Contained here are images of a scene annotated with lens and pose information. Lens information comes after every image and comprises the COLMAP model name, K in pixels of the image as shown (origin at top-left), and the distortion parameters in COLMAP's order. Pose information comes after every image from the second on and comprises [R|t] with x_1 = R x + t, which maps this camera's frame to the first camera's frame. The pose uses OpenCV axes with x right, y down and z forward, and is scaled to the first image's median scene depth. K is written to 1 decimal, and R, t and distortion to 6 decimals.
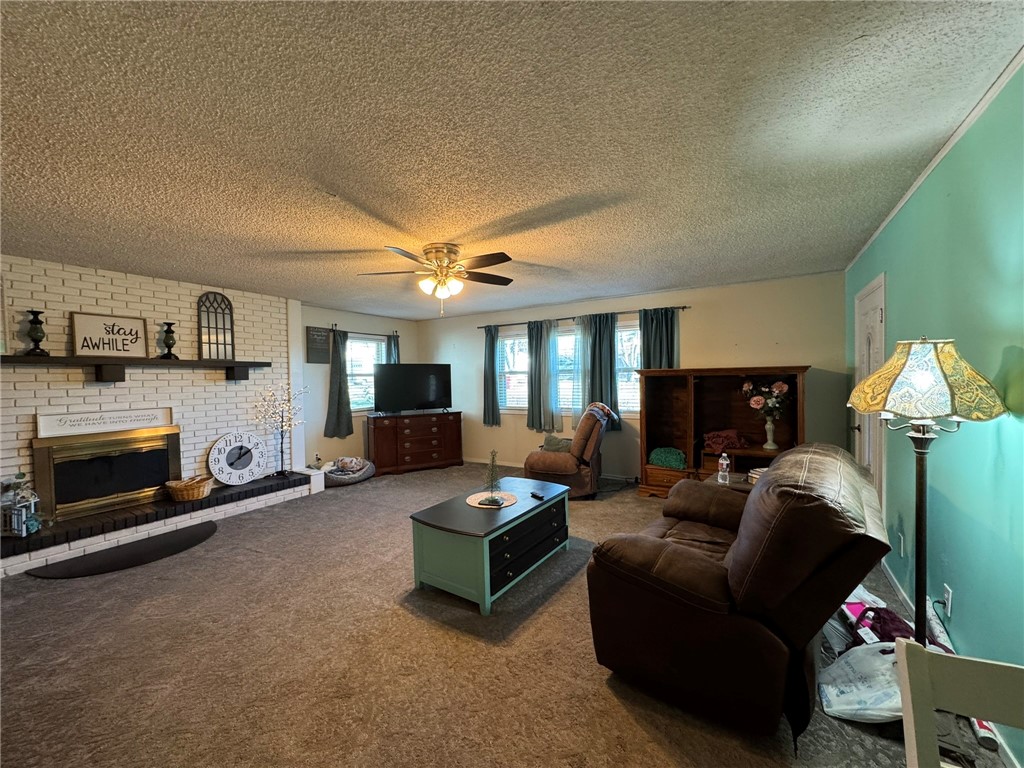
lens RADIAL K [[408.0, 0, 512.2], [0, 408.0, 383.6], [0, 0, 1]] dist [-0.002786, 0.000542]
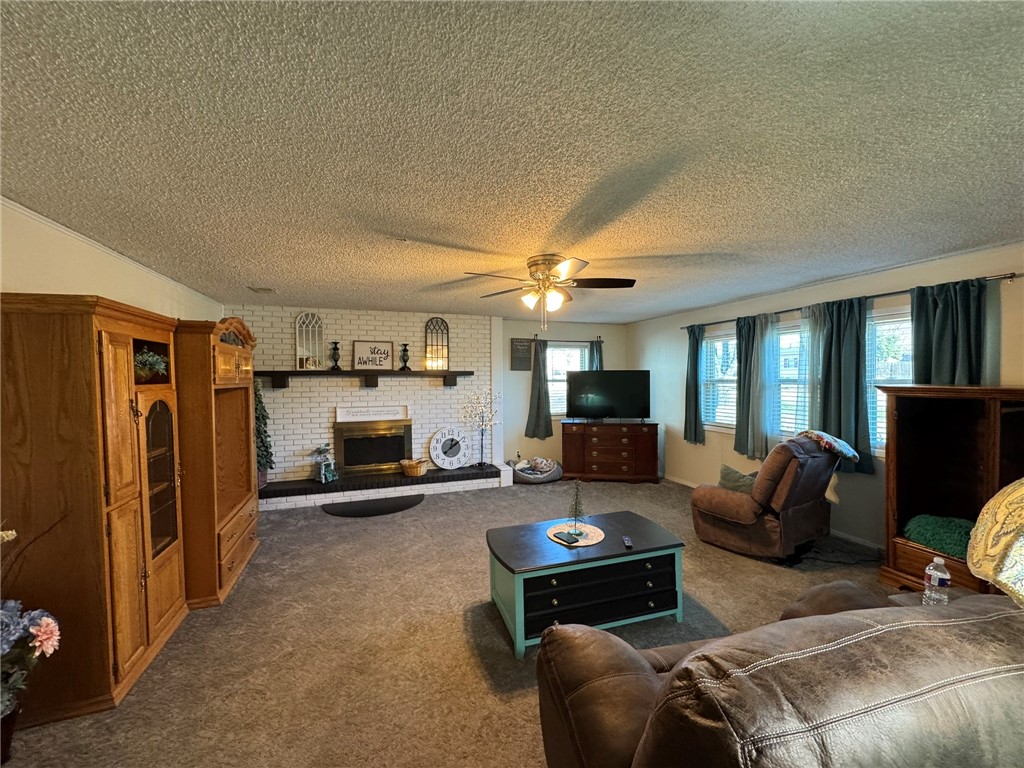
lens RADIAL K [[408.0, 0, 511.3], [0, 408.0, 383.7], [0, 0, 1]] dist [-0.002786, 0.000542]
pose [[0.777723, 0.022611, -0.628200, 0.268025], [-0.017629, 0.999744, 0.014159, -0.037558], [0.628359, 0.000063, 0.777923, 0.145109]]
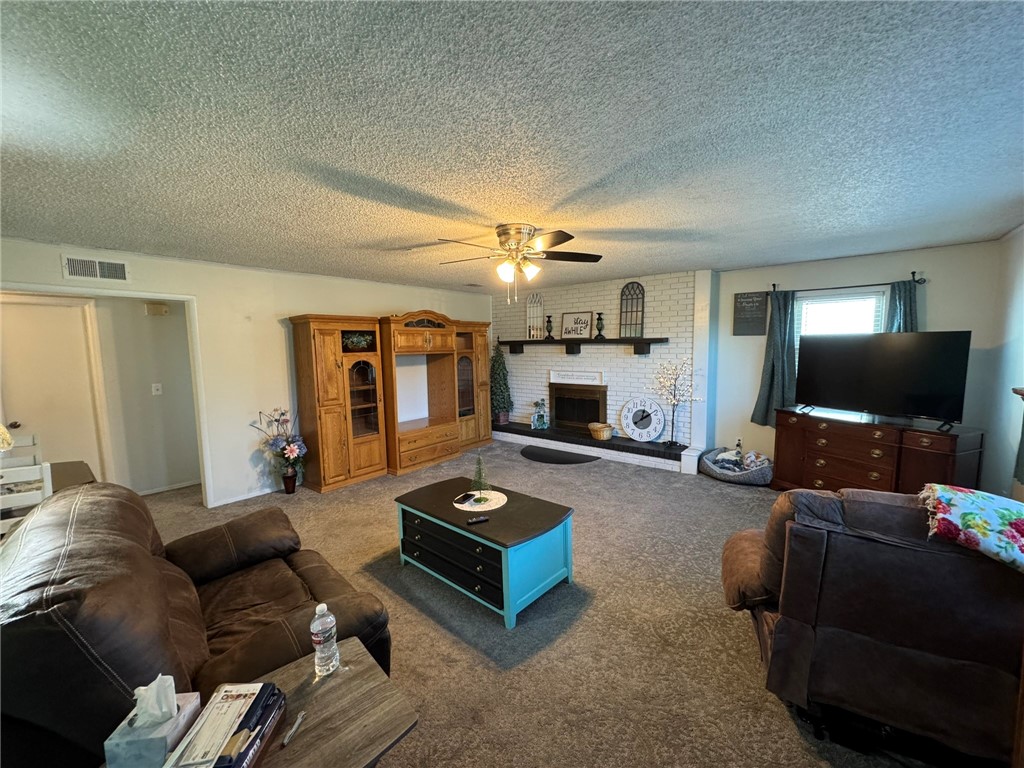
lens RADIAL K [[408.0, 0, 509.9], [0, 408.0, 383.0], [0, 0, 1]] dist [-0.002786, 0.000542]
pose [[-0.133704, 0.113602, -0.984489, 0.565956], [0.000393, 0.993414, 0.114579, -0.062877], [0.991021, 0.014932, -0.132868, 0.801522]]
